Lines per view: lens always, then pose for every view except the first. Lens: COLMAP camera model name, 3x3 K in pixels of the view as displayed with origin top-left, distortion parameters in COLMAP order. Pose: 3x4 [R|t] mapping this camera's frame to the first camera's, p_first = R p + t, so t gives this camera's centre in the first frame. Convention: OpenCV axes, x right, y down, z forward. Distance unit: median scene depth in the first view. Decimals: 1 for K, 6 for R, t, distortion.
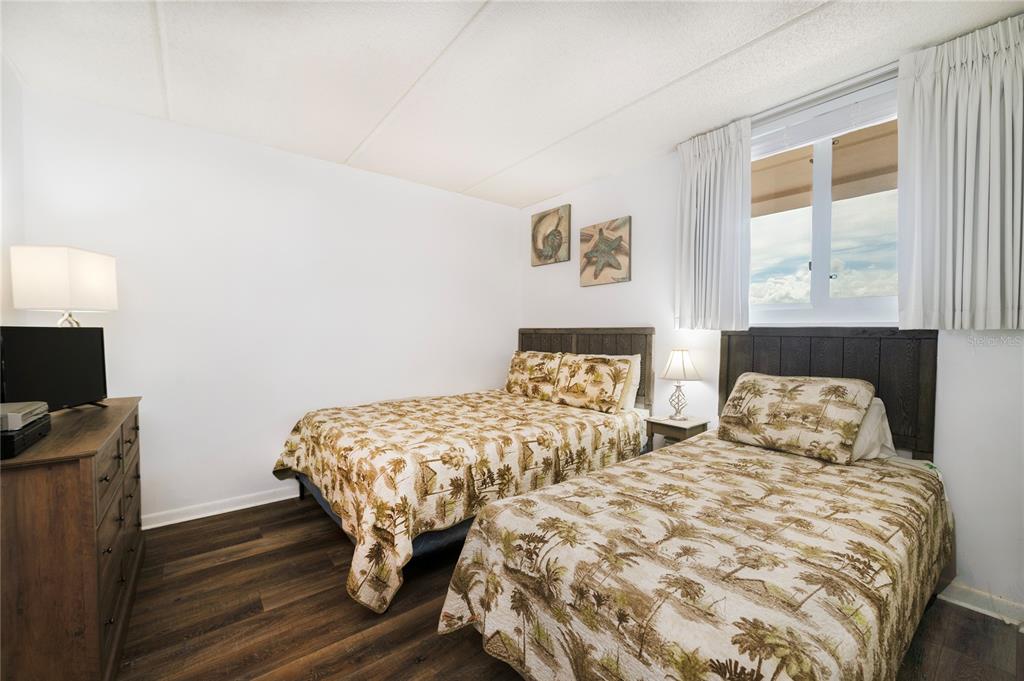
lens RADIAL K [[423.0, 0, 512.0], [0, 423.0, 340.5], [0, 0, 1]] dist [-0.001924, -0.000074]
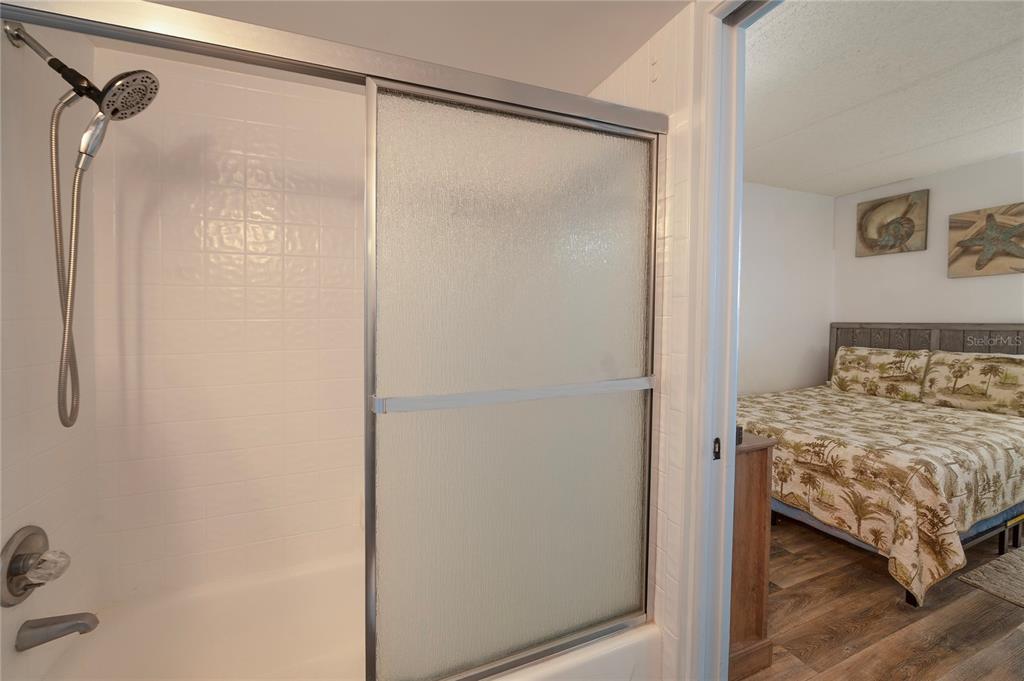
lens RADIAL K [[425.5, 0, 544.5], [0, 425.5, 329.9], [0, 0, 1]] dist [-0.012362, -0.000030]
pose [[0.961859, -0.003416, -0.273524, -0.479119], [0.003784, 0.999993, 0.000816, -0.021511], [0.273519, -0.001819, 0.961865, -0.127793]]
